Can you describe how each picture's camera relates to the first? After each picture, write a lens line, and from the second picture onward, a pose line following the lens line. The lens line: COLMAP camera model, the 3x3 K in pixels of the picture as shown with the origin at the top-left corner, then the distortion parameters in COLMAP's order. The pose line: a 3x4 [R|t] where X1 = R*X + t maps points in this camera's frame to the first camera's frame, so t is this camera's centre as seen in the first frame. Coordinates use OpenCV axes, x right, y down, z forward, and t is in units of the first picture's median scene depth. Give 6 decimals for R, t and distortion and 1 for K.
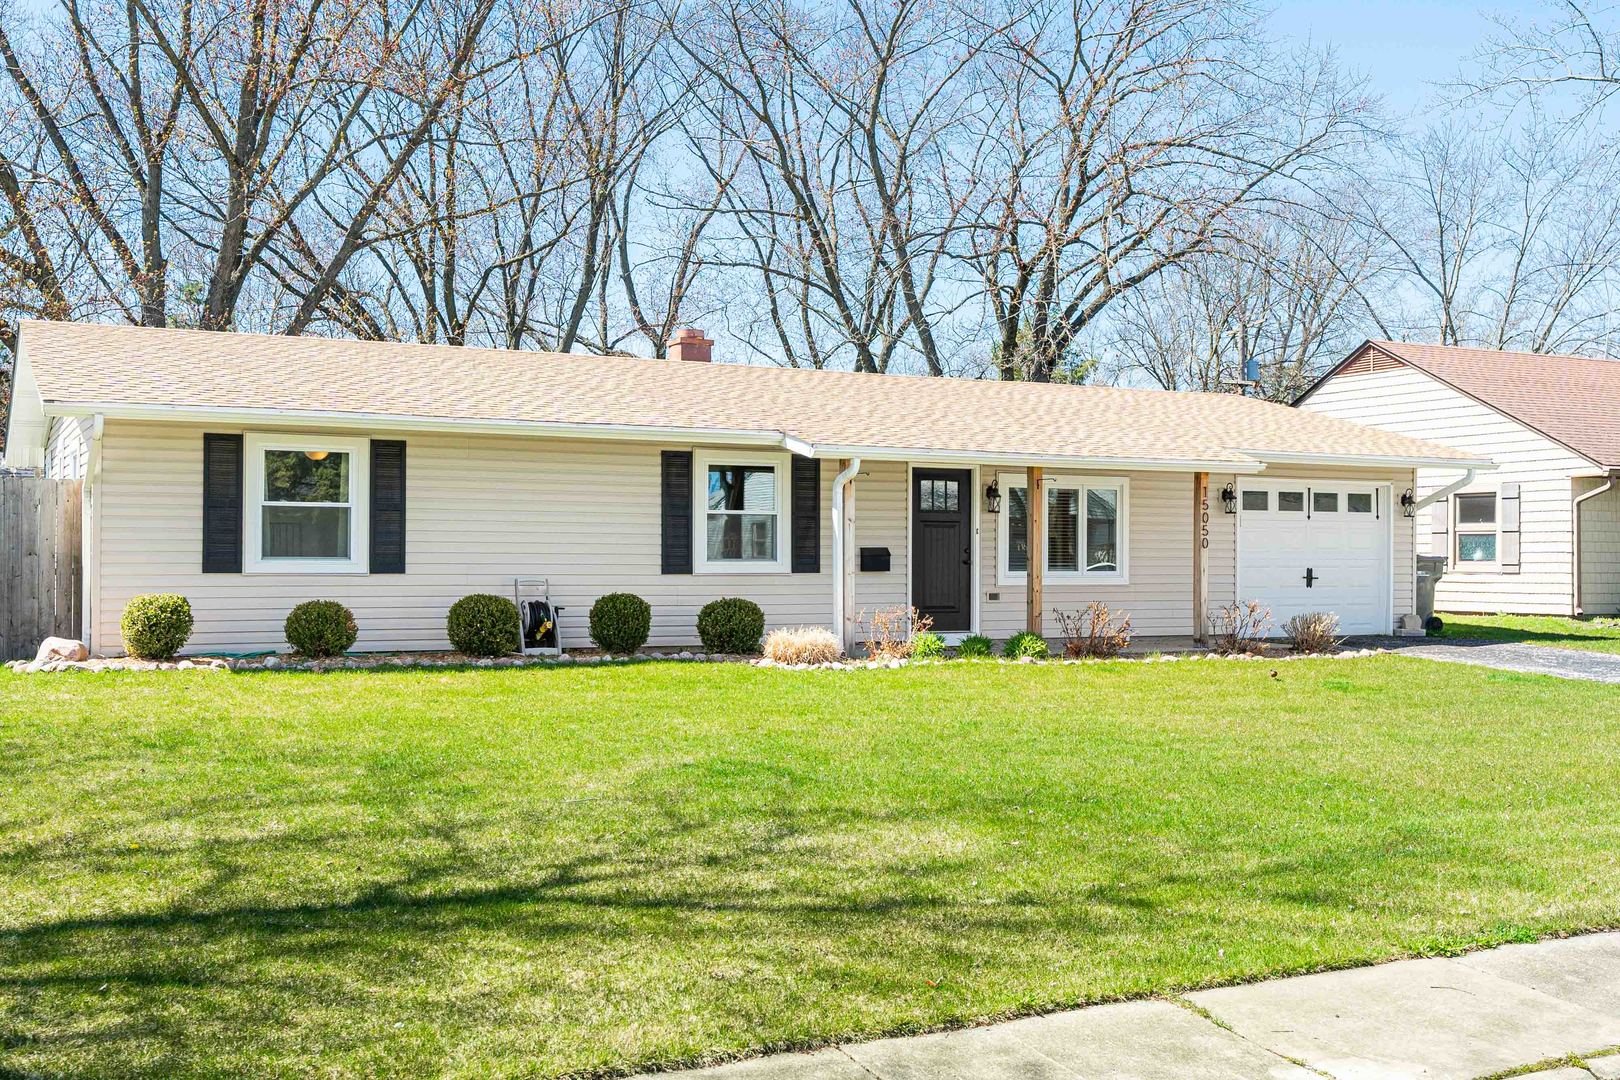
lens RADIAL K [[1095.8, 0, 803.4], [0, 1095.8, 541.5], [0, 0, 1]] dist [0.004452, -0.002941]
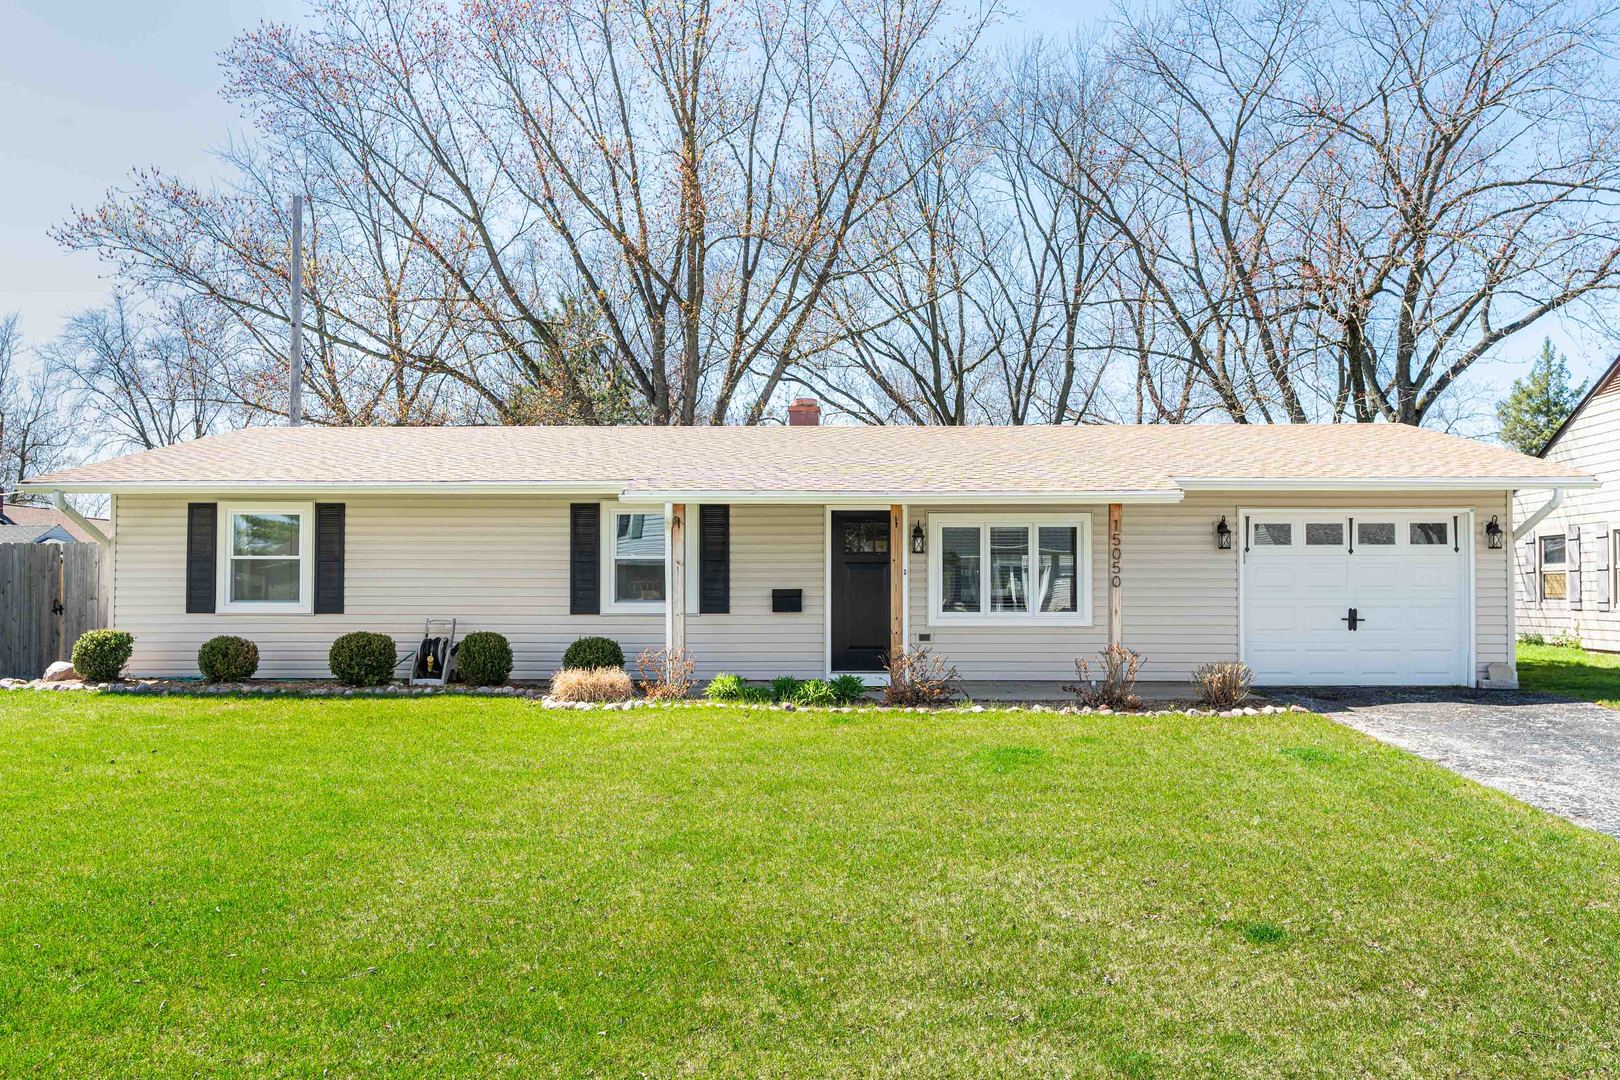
lens RADIAL K [[979.9, 0, 810.0], [0, 979.9, 540.0], [0, 0, 1]] dist [0.001053, 0.000125]
pose [[0.942875, -0.024780, -0.332223, 0.427360], [0.009193, 0.998785, -0.048407, 0.004533], [0.333019, 0.042588, 0.941958, 0.146768]]
